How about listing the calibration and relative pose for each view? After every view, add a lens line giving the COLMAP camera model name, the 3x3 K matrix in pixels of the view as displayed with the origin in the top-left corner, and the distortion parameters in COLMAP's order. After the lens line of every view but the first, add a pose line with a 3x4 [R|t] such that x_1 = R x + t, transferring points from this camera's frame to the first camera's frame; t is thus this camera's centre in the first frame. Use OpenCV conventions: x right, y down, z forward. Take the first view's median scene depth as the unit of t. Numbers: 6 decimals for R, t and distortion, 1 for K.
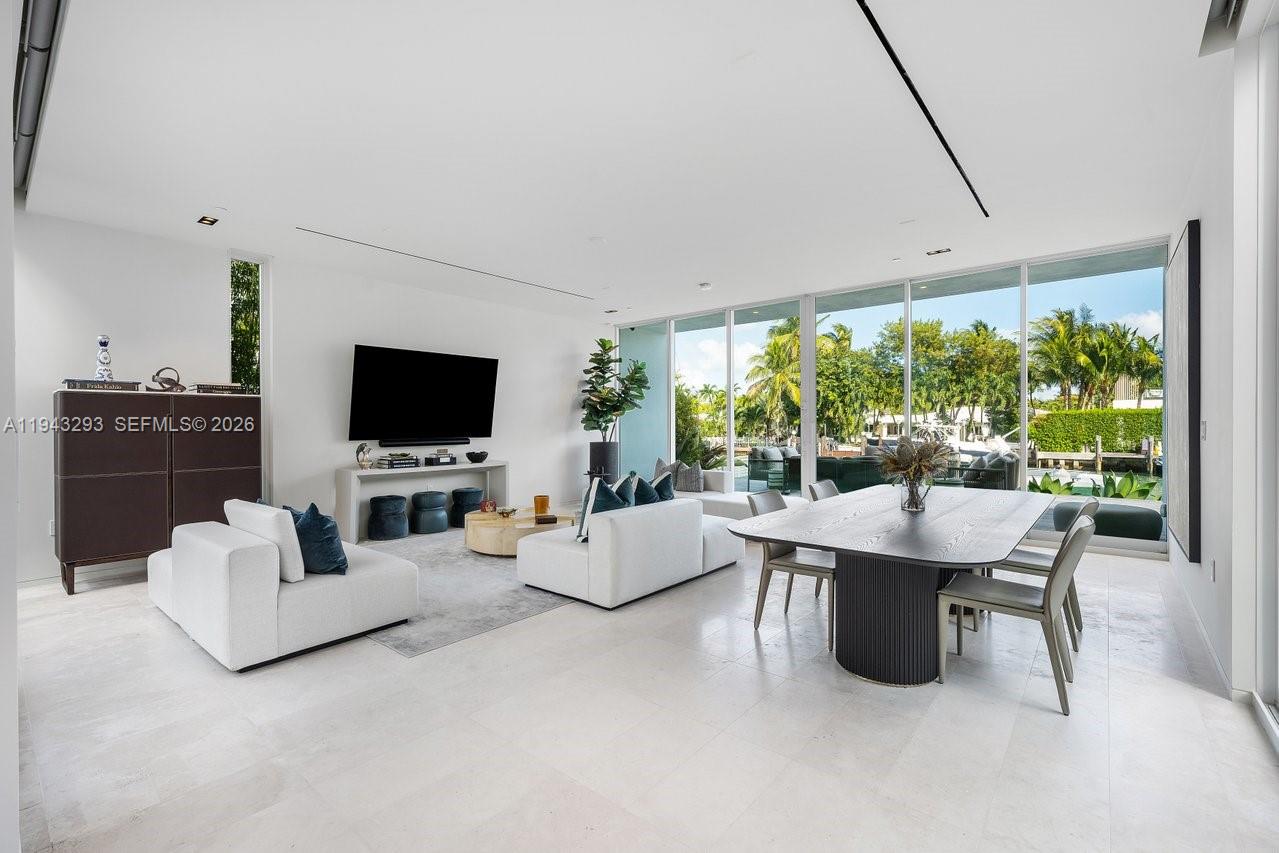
lens RADIAL K [[557.1, 0, 627.1], [0, 557.1, 430.9], [0, 0, 1]] dist [-0.015373, -0.000387]
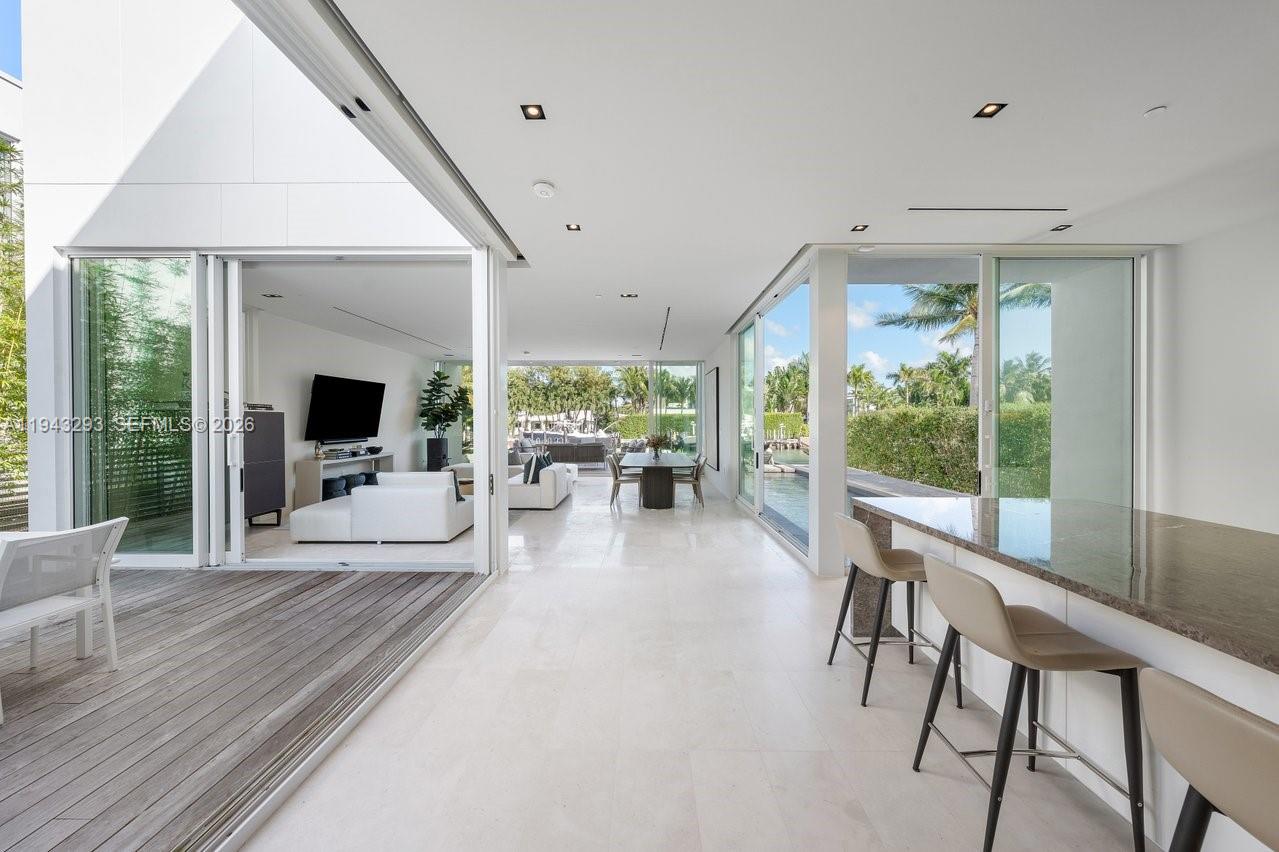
lens RADIAL K [[444.7, 0, 639.5], [0, 444.7, 426.0], [0, 0, 1]] dist [-0.000974, -0.000002]
pose [[0.761109, -0.002797, 0.648617, -0.089545], [0.002716, 0.999996, 0.001125, -0.002937], [-0.648618, 0.000906, 0.761114, -0.062265]]
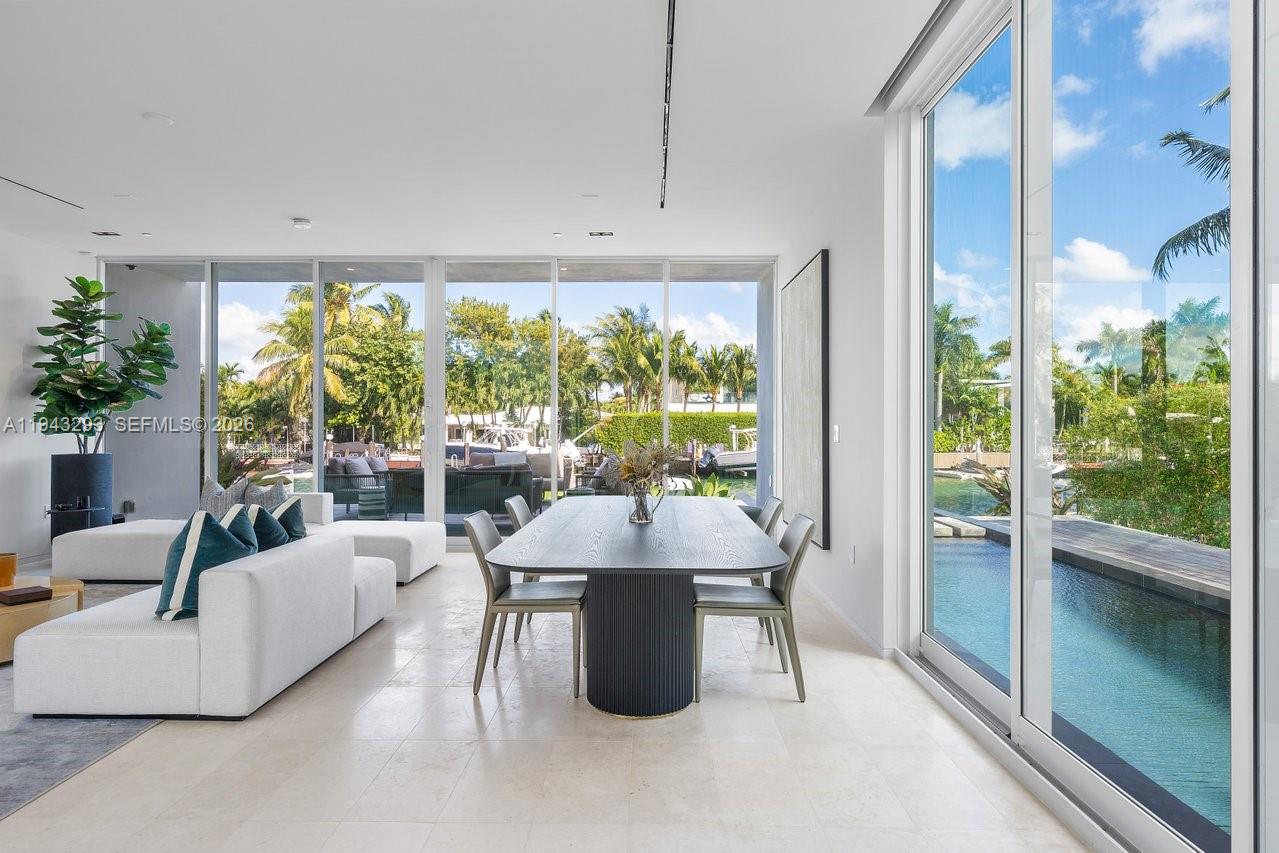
lens RADIAL K [[741.8, 0, 639.5], [0, 741.8, 426.5], [0, 0, 1]] dist [0.001732, -0.000373]
pose [[0.763048, 0.006197, 0.646312, -0.021661], [0.000770, 0.999945, -0.010497, -0.000016], [-0.646341, 0.008508, 0.763001, 0.005859]]
